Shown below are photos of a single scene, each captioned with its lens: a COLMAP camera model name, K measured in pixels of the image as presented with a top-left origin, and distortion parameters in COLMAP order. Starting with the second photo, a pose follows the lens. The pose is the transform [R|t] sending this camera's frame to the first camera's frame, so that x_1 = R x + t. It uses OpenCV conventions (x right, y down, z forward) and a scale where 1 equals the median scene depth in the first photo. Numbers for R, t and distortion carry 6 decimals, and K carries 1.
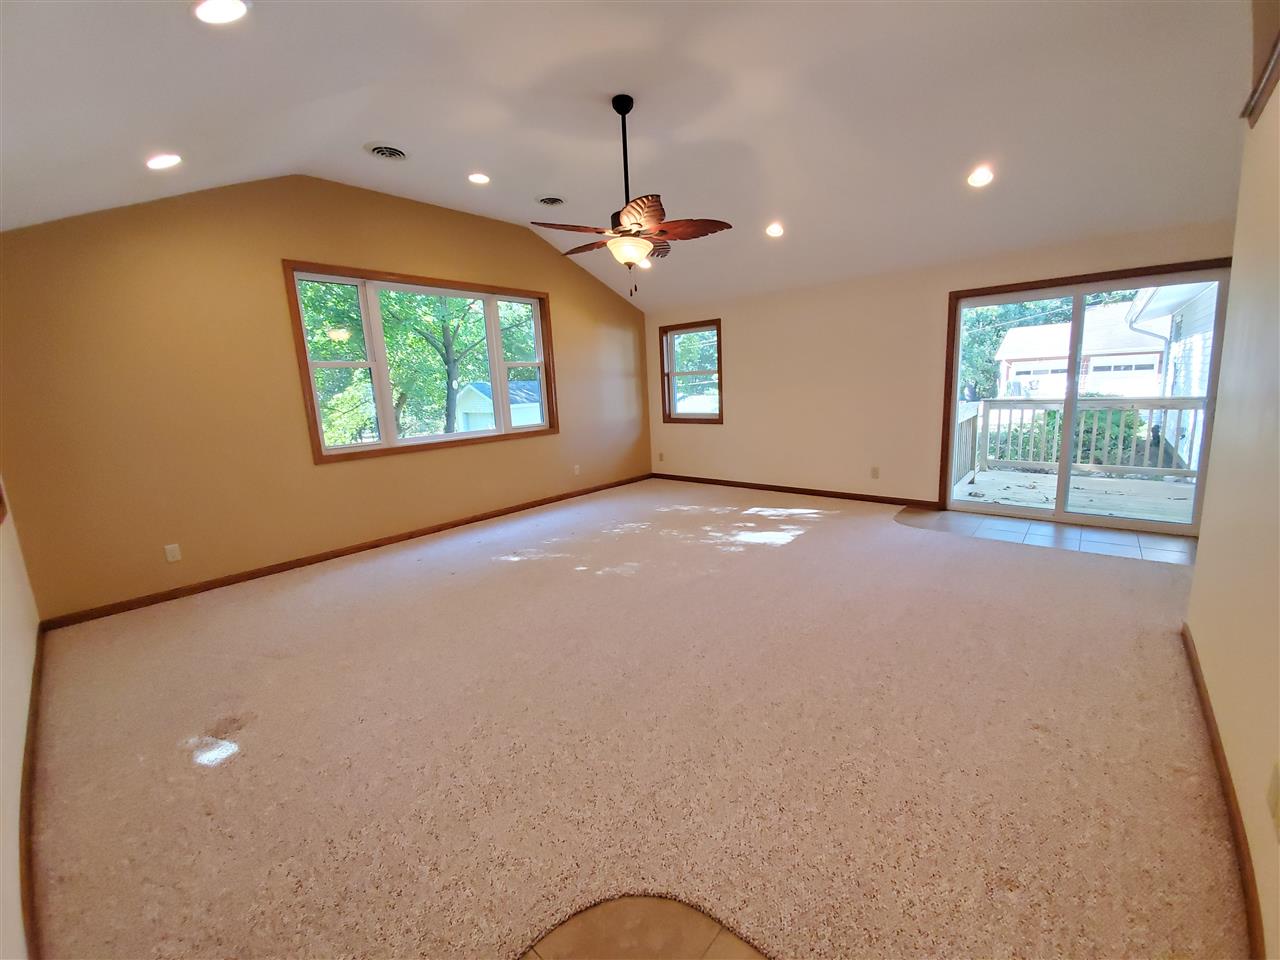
lens RADIAL K [[505.8, 0, 658.5], [0, 505.8, 472.4], [0, 0, 1]] dist [0.019345, -0.019320]
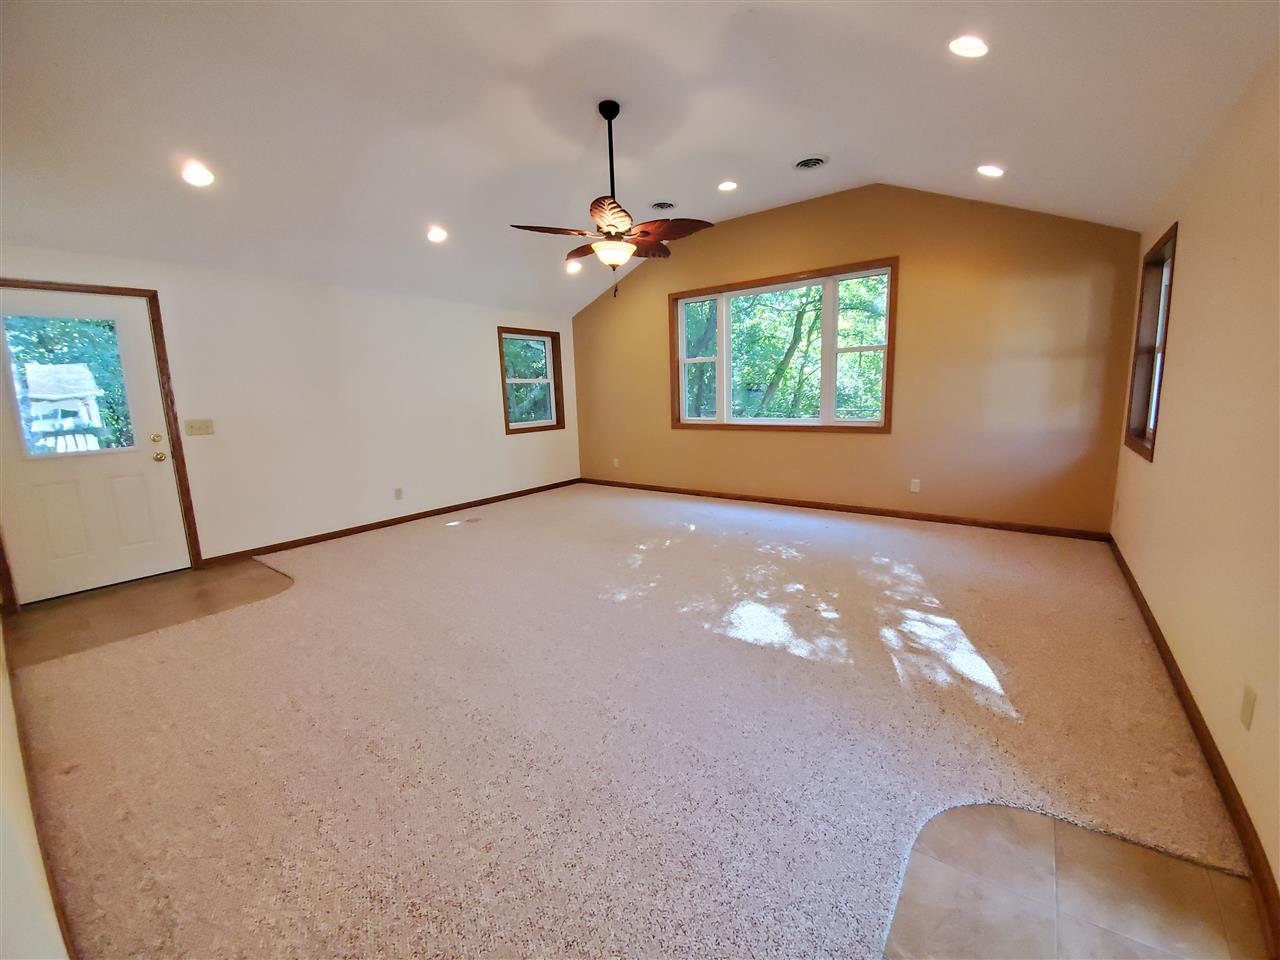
lens RADIAL K [[505.8, 0, 658.5], [0, 505.8, 472.4], [0, 0, 1]] dist [0.019345, -0.019320]
pose [[0.075788, 0.194405, -0.977989, 0.739371], [-0.150290, 0.971832, 0.181535, -0.141408], [0.985733, 0.133224, 0.102871, 0.739397]]
